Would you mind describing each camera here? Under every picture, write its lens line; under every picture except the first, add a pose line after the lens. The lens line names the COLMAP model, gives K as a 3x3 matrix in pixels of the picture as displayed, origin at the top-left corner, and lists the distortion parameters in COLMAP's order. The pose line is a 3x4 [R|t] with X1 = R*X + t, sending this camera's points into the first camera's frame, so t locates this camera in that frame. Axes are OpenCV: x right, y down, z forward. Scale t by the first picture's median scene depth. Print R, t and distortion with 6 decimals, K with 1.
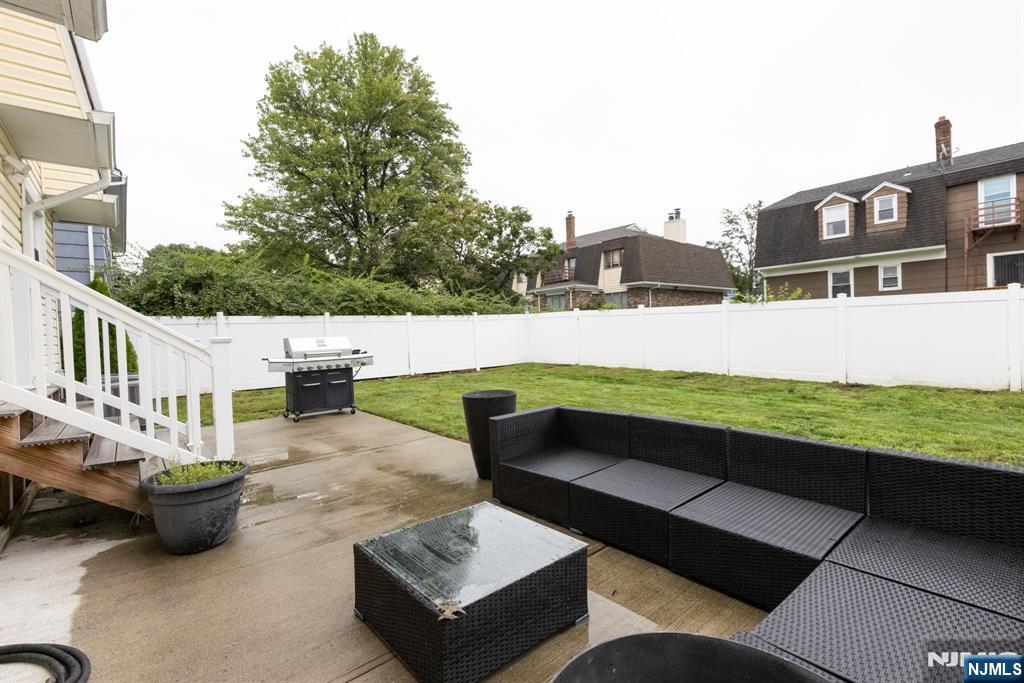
lens RADIAL K [[452.7, 0, 504.2], [0, 452.7, 340.1], [0, 0, 1]] dist [-0.004729, 0.002425]
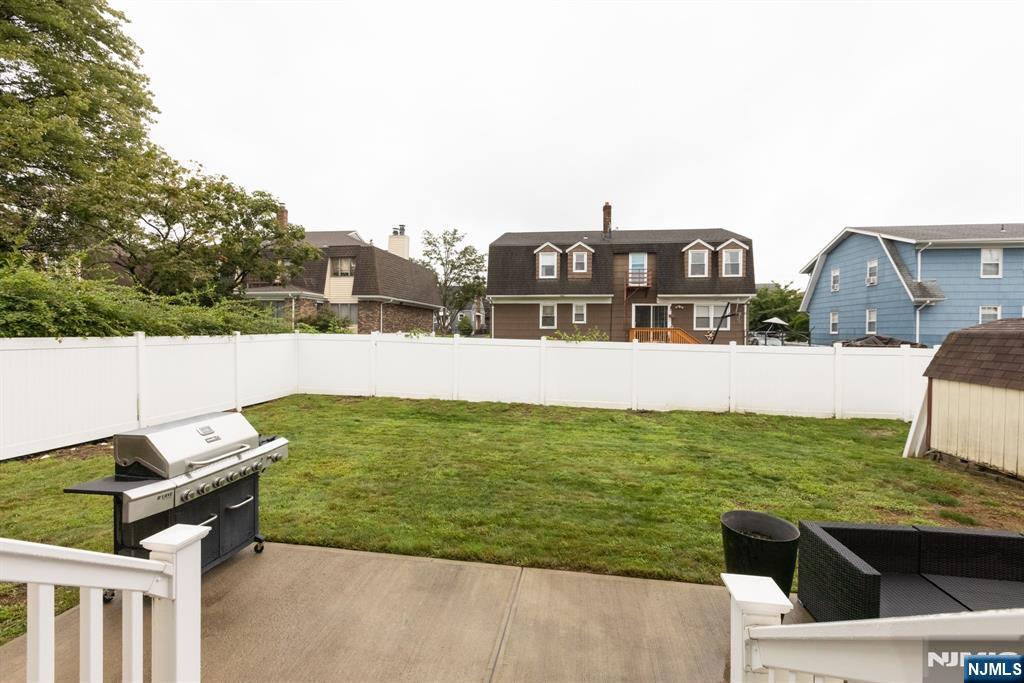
lens RADIAL K [[452.7, 0, 511.1], [0, 452.7, 342.9], [0, 0, 1]] dist [-0.004729, 0.002425]
pose [[0.754211, 0.022034, 0.656262, -0.162127], [-0.018968, 0.999751, -0.011769, -0.033183], [-0.656358, -0.003572, 0.754441, 0.127999]]
